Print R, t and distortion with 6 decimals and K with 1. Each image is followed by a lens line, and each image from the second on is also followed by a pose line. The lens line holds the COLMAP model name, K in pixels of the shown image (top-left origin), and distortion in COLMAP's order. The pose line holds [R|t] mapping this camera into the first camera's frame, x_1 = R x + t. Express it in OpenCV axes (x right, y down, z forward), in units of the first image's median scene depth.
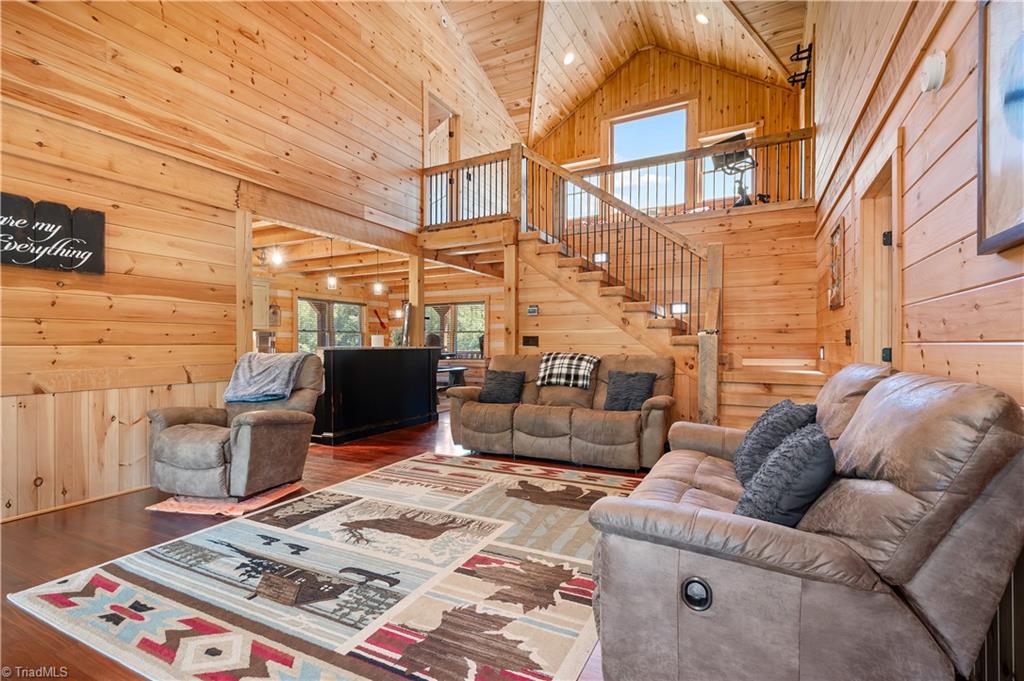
lens RADIAL K [[466.6, 0, 515.4], [0, 466.6, 343.2], [0, 0, 1]] dist [0.006013, -0.000560]
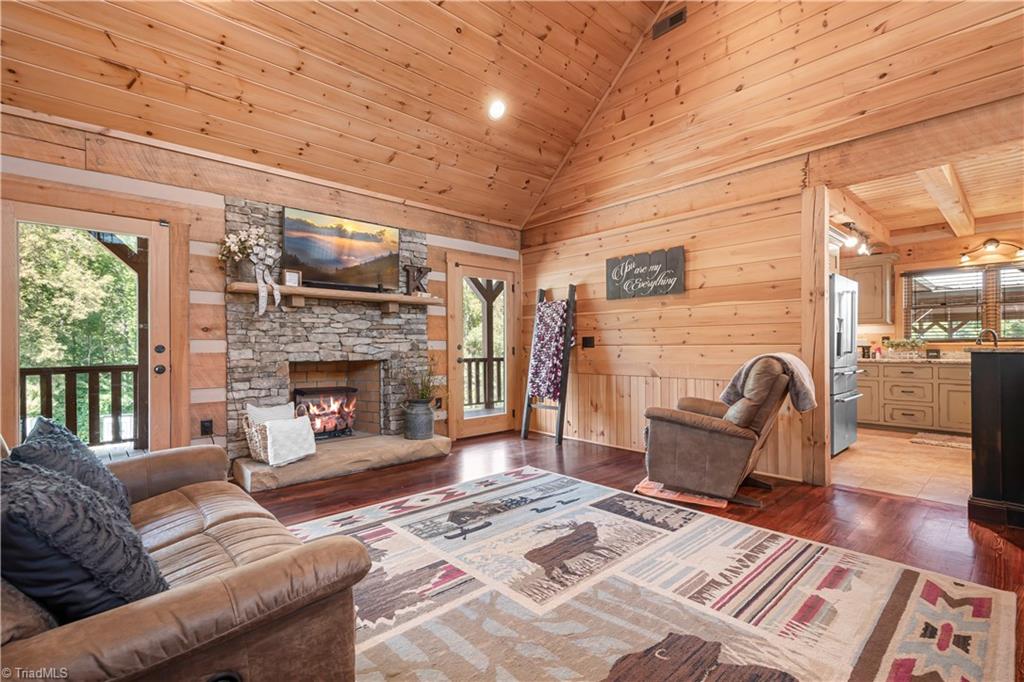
lens RADIAL K [[466.6, 0, 513.2], [0, 466.6, 346.6], [0, 0, 1]] dist [0.006013, -0.000560]
pose [[-0.355401, 0.003610, -0.934707, 0.605322], [0.007876, 0.999969, 0.000868, 0.003876], [0.934681, -0.007054, -0.355418, 1.155219]]
